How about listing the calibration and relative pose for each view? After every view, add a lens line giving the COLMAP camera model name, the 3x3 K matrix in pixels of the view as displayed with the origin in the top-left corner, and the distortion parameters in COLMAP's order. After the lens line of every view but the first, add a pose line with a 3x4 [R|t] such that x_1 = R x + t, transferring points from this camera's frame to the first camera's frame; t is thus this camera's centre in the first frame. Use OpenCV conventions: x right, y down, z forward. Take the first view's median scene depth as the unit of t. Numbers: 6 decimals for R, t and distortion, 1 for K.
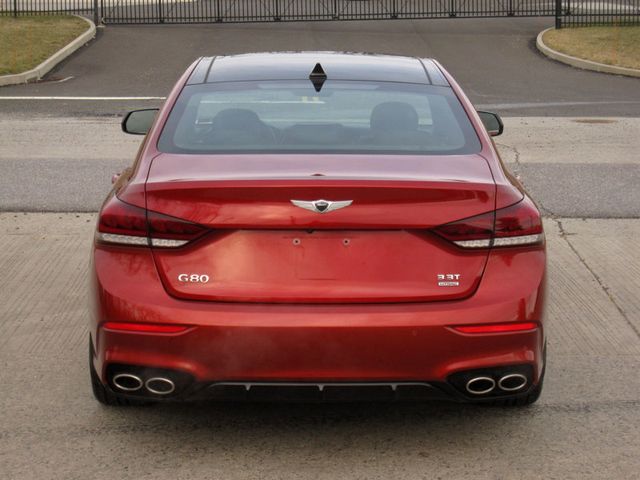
lens RADIAL K [[1489.7, 0, 320.0], [0, 1489.7, 240.0], [0, 0, 1]] dist [-0.085303, -0.402046]
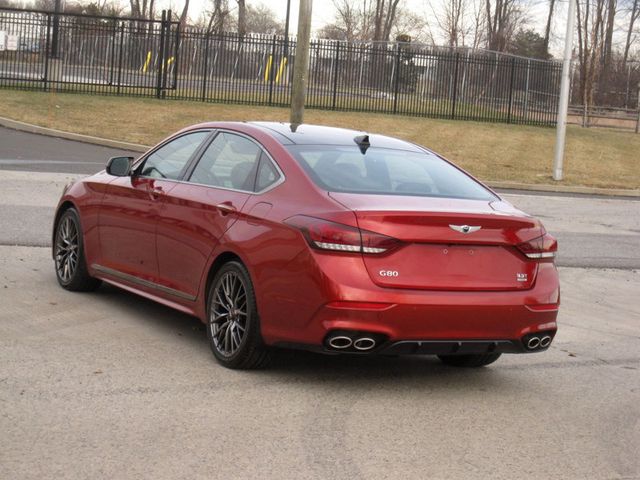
lens RADIAL K [[1489.7, 0, 320.0], [0, 1489.7, 240.0], [0, 0, 1]] dist [-0.085303, -0.402046]
pose [[0.882405, 0.029523, 0.469564, -0.726470], [-0.010511, 0.999017, -0.043058, 0.048462], [-0.470373, 0.033059, 0.881848, -0.272740]]
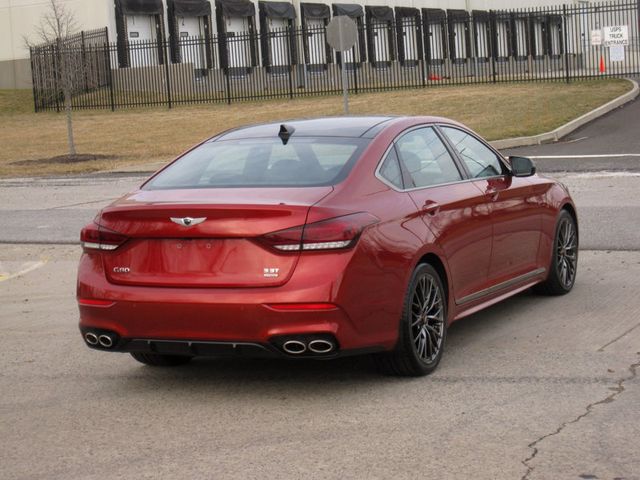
lens RADIAL K [[1489.7, 0, 320.0], [0, 1489.7, 240.0], [0, 0, 1]] dist [-0.085303, -0.402046]
pose [[0.903965, -0.002685, -0.427597, 0.621816], [-0.015232, 0.999143, -0.038474, 0.041786], [0.427334, 0.041292, 0.903150, -0.236310]]
